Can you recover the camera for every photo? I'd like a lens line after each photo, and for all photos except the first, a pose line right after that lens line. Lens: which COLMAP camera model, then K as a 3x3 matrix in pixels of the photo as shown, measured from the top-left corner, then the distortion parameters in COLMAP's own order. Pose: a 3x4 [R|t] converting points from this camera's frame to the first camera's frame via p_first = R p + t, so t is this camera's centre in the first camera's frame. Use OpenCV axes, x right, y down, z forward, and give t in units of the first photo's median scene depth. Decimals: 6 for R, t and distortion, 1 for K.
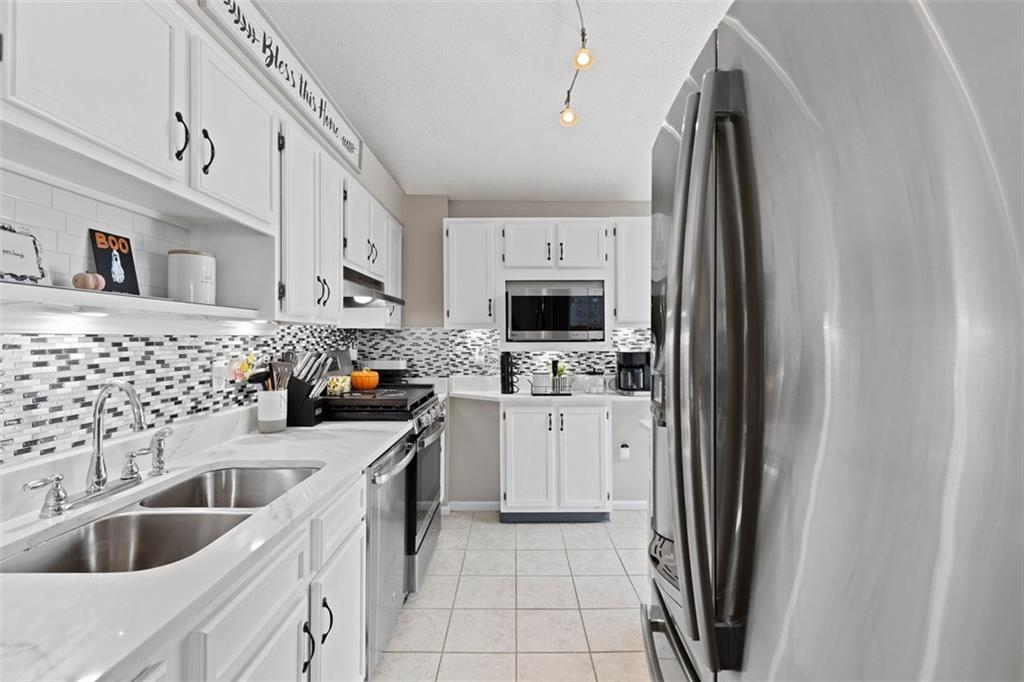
lens RADIAL K [[458.2, 0, 513.0], [0, 458.2, 333.2], [0, 0, 1]] dist [0.001286, 0.000326]
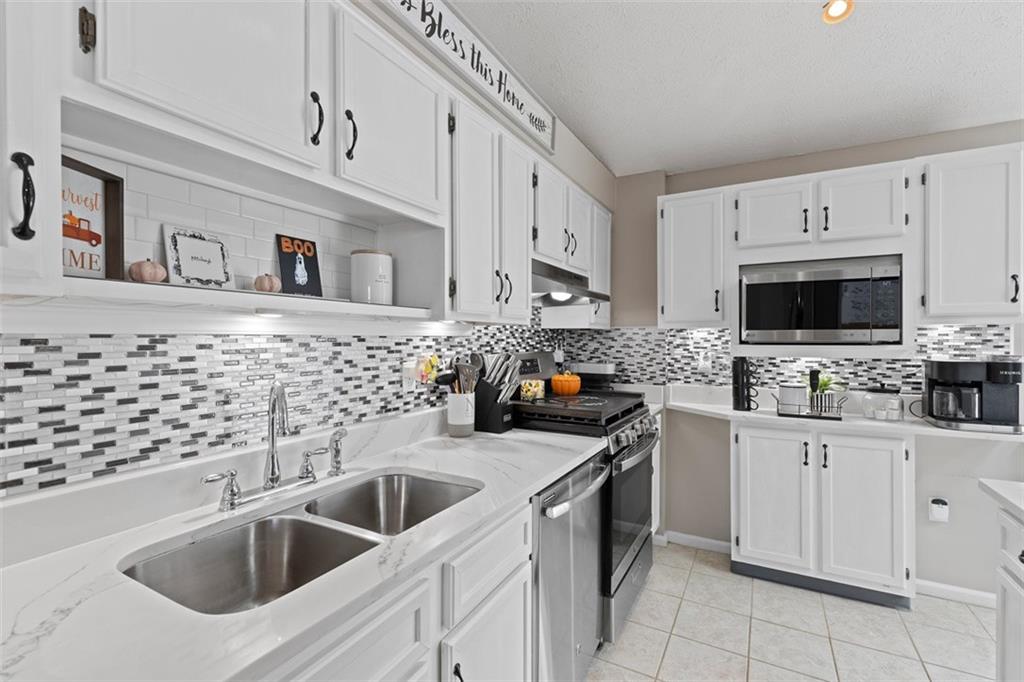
lens RADIAL K [[455.6, 0, 517.3], [0, 455.6, 340.7], [0, 0, 1]] dist [0.003764, 0.000608]
pose [[0.878836, 0.004614, -0.477101, 0.040552], [0.002707, 0.999889, 0.014655, 0.001060], [0.477116, -0.014171, 0.878726, 0.247265]]
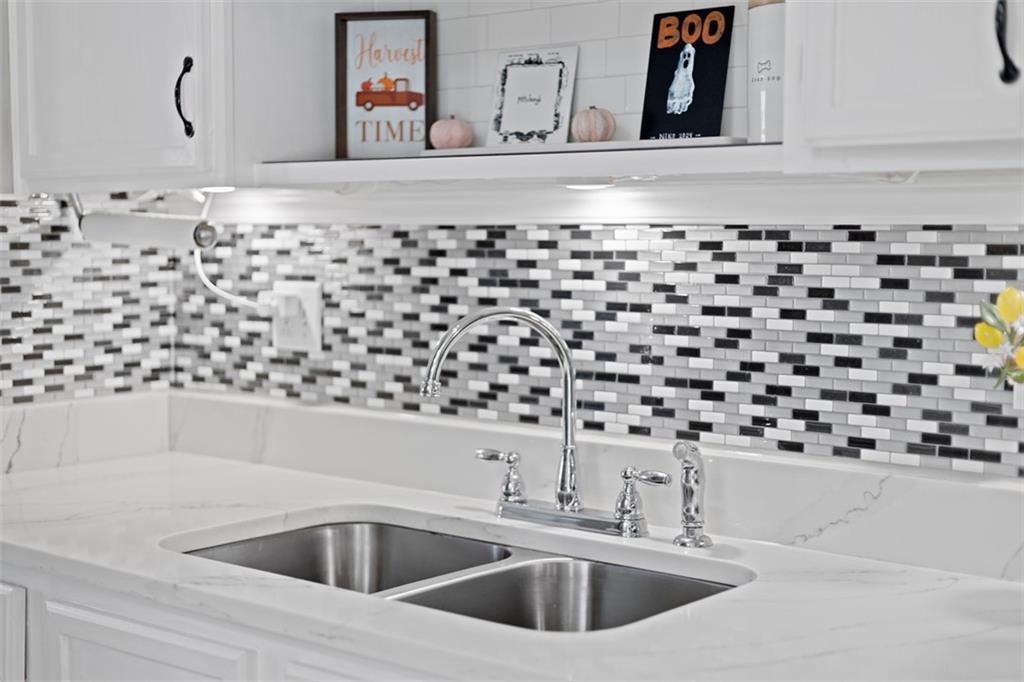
lens RADIAL K [[1479.1, 0, 512.0], [0, 1479.1, 341.0], [0, 0, 1]] dist [-0.014679, -0.006670]
pose [[-0.638805, 0.056245, -0.767310, 0.320140], [0.005055, 0.997610, 0.068917, 0.012801], [0.769352, 0.040145, -0.637562, 1.382509]]
